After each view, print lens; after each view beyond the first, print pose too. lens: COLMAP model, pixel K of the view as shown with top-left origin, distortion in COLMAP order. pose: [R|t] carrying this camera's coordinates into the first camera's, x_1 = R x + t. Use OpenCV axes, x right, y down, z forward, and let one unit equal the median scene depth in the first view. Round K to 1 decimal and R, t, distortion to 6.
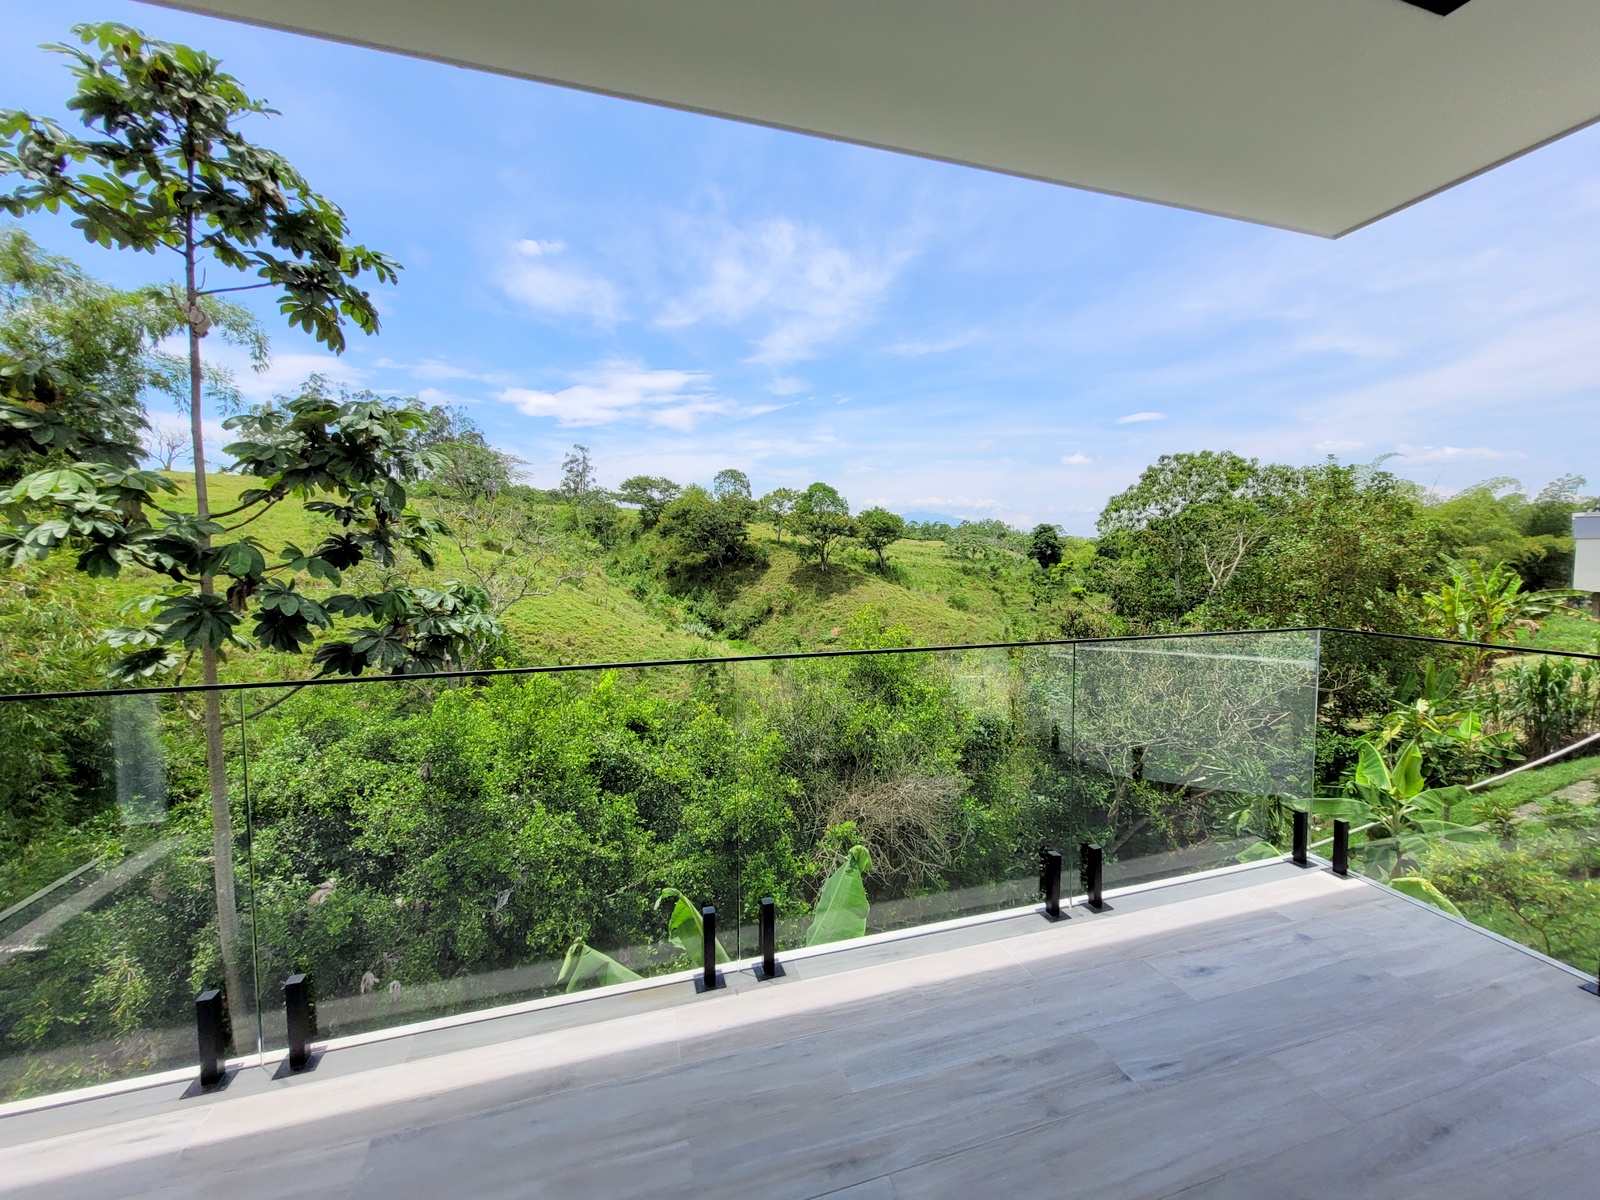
lens RADIAL K [[627.8, 0, 807.2], [0, 627.8, 583.8], [0, 0, 1]] dist [-0.001479, 0.000704]
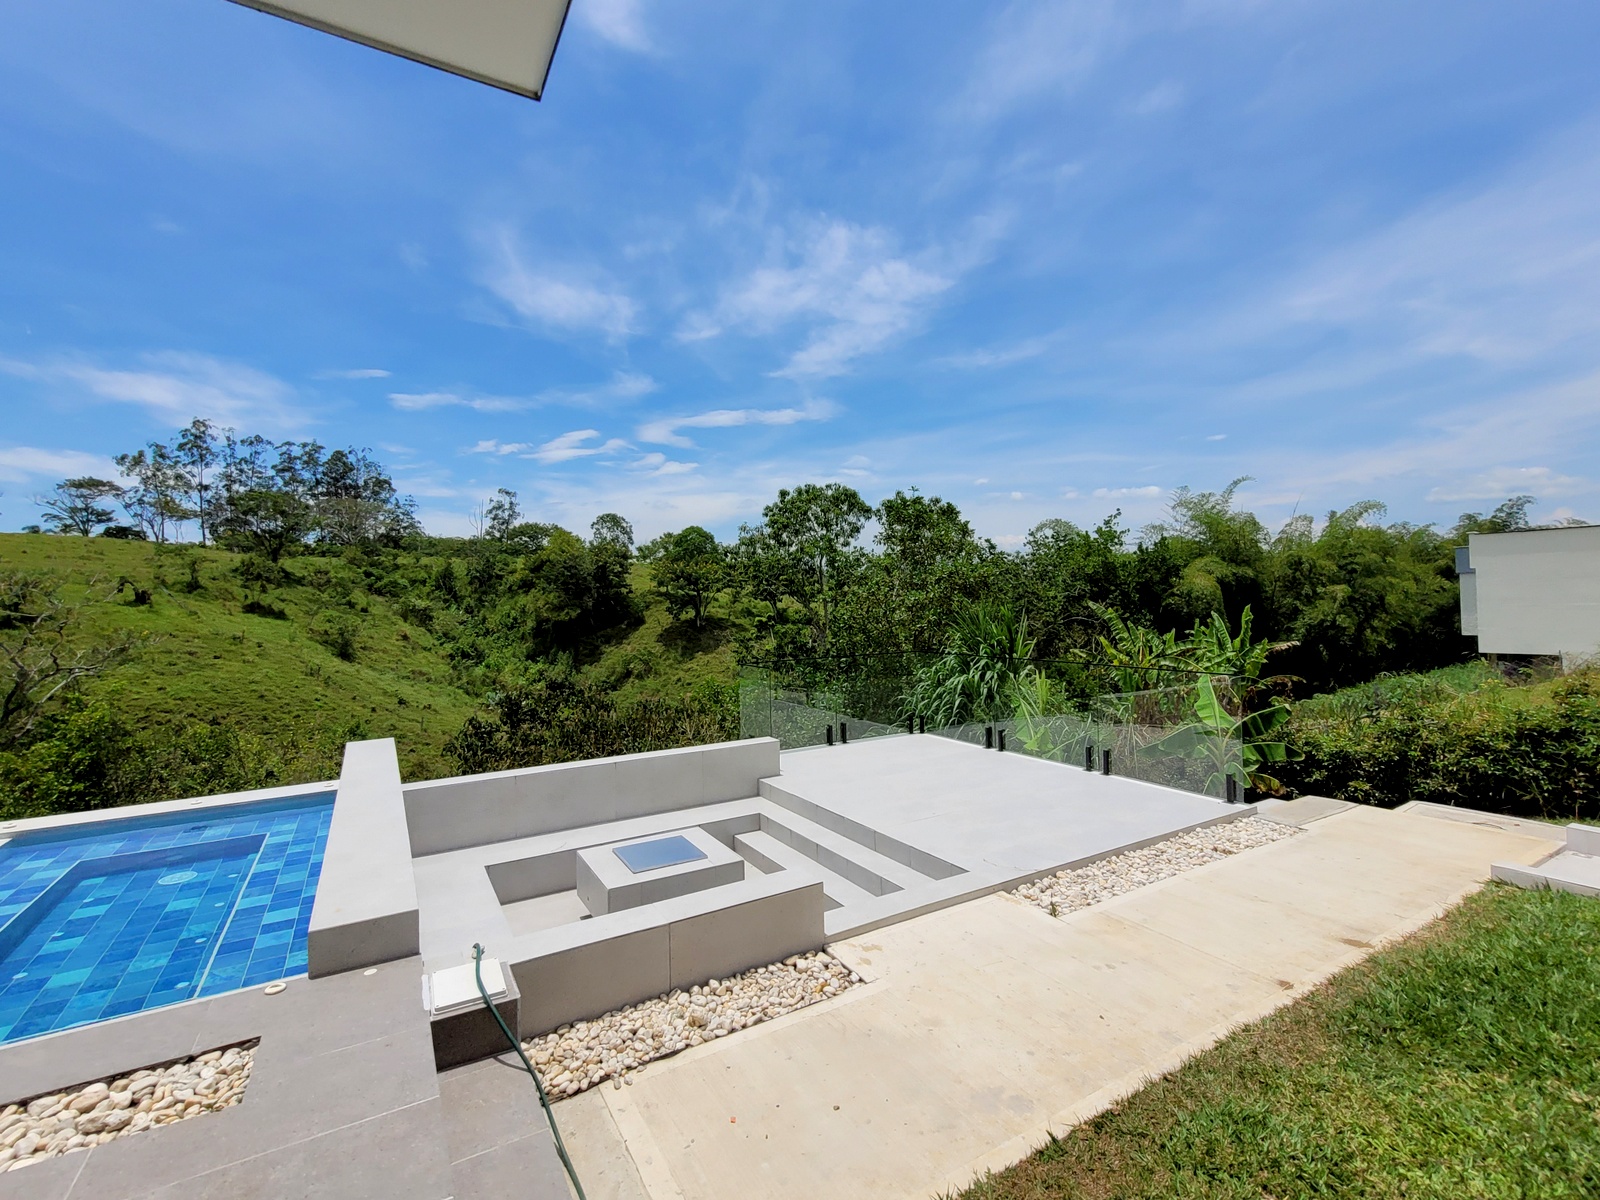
lens RADIAL K [[716.3, 0, 805.8], [0, 716.3, 592.3], [0, 0, 1]] dist [0.001026, -0.001494]
pose [[0.999526, -0.022936, -0.020531, 0.197222], [0.021577, 0.997708, -0.064130, -0.001060], [0.021955, 0.063656, 0.997730, 0.008550]]
